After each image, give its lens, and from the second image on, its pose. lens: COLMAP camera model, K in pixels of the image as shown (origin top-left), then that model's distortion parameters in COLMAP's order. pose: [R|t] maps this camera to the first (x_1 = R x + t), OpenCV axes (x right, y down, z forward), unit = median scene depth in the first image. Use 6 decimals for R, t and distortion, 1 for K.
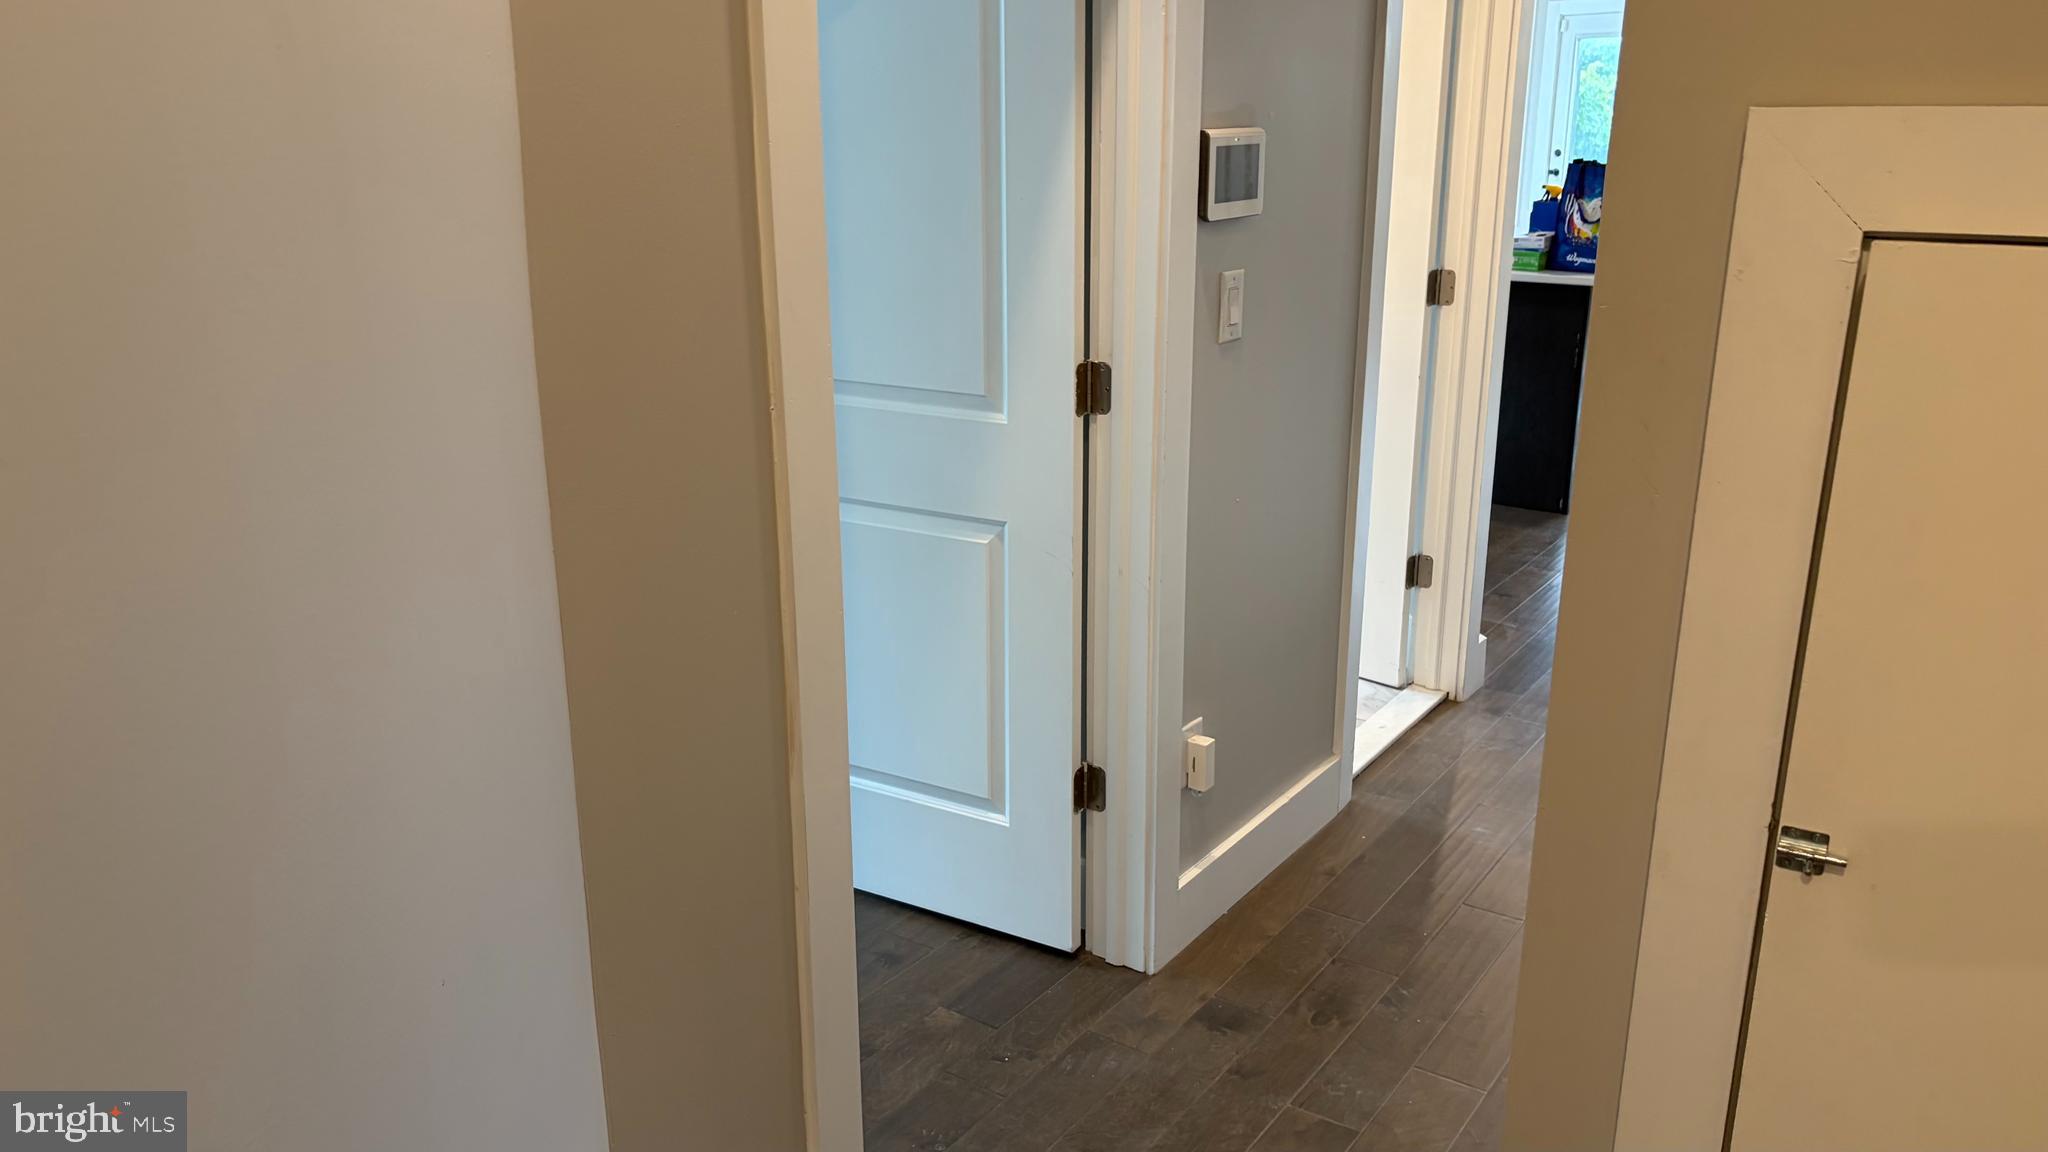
lens RADIAL K [[1563.3, 0, 1024.0], [0, 1563.3, 576.0], [0, 0, 1]] dist [0.028918, -0.000668]
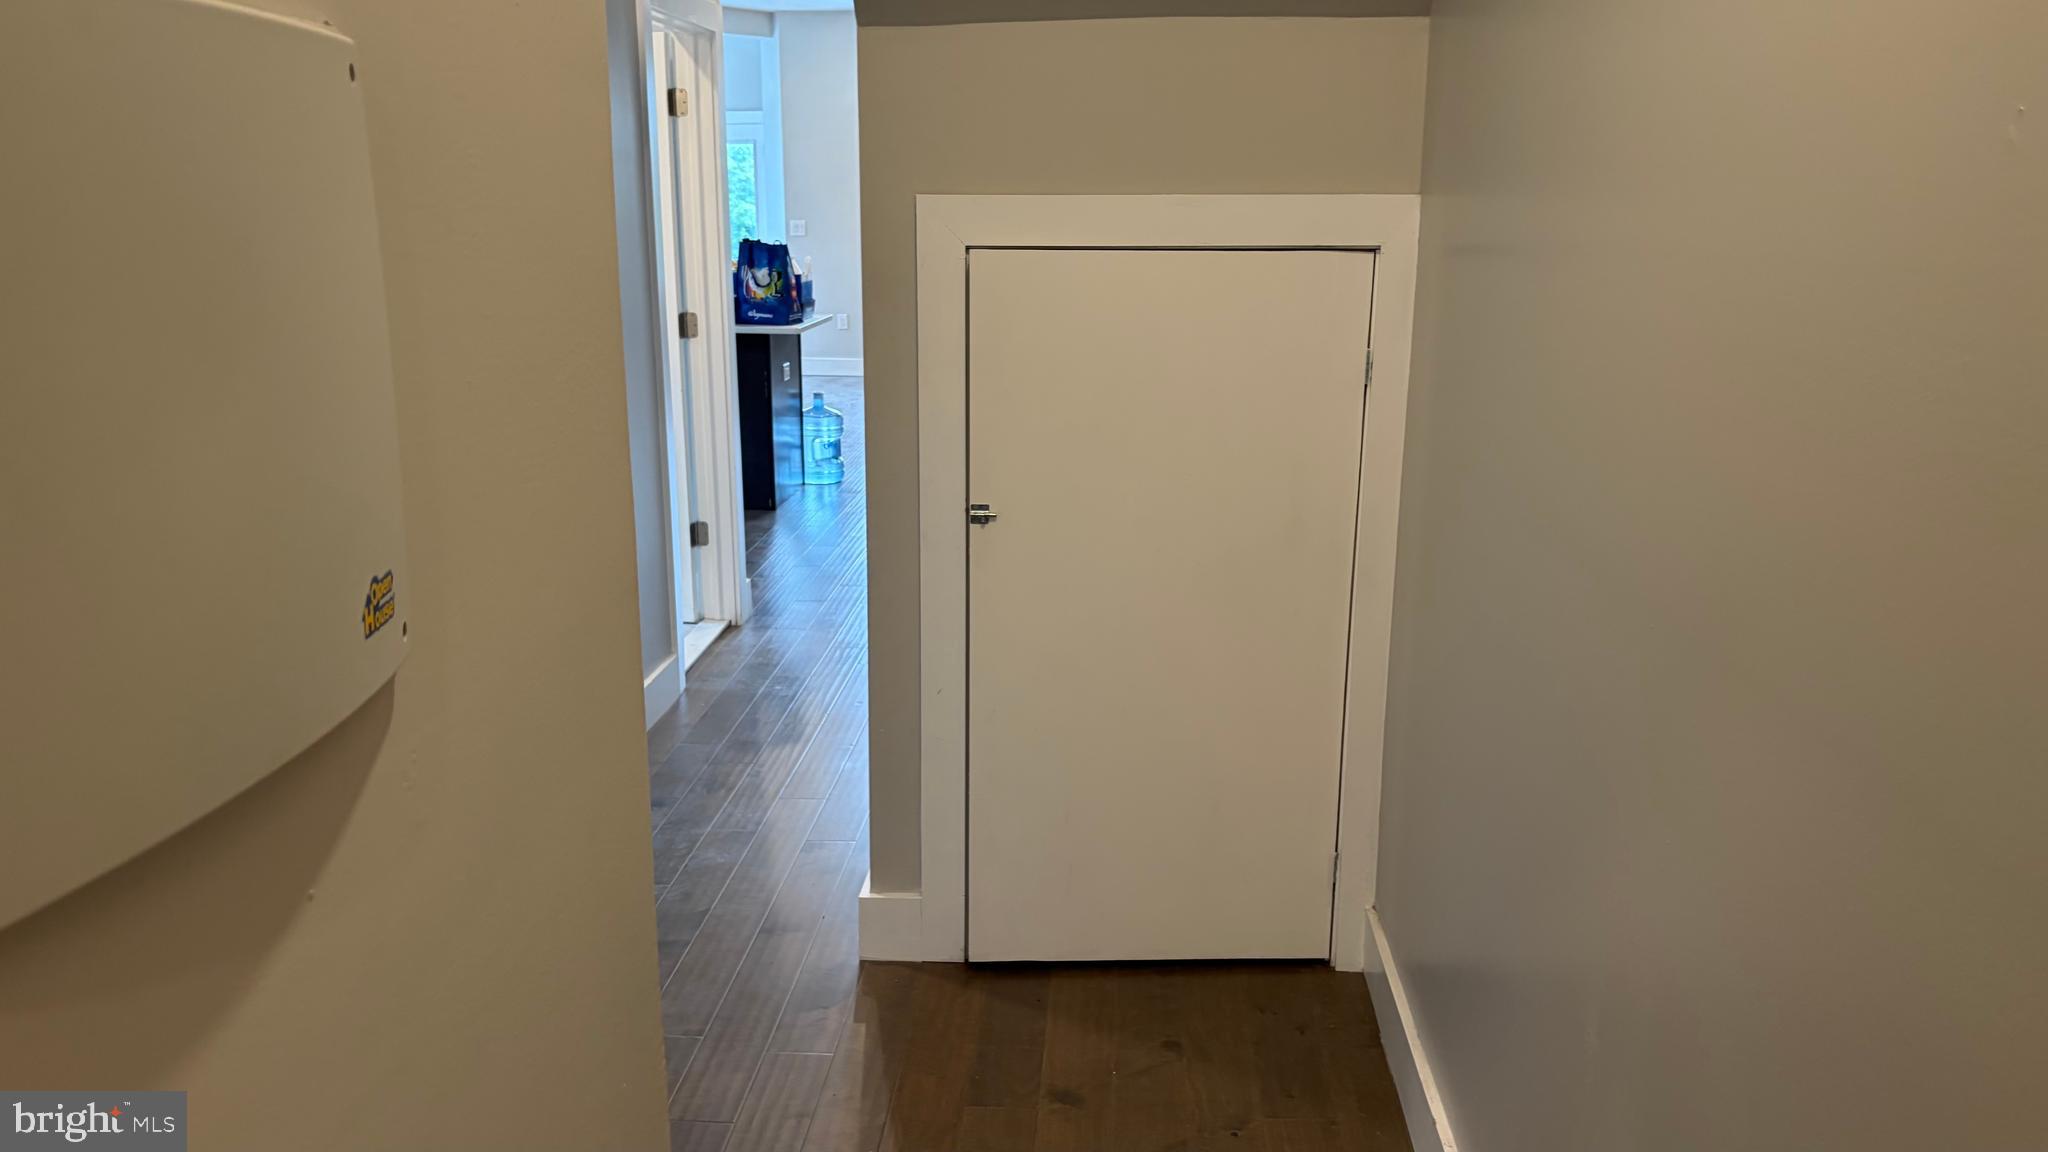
lens RADIAL K [[1569.7, 0, 1024.0], [0, 1569.7, 576.0], [0, 0, 1]] dist [0.079281, -0.136151]
pose [[0.859480, -0.112677, 0.498596, -0.193857], [0.141336, 0.989760, -0.019960, 0.102467], [-0.491241, 0.087625, 0.866605, -0.324353]]
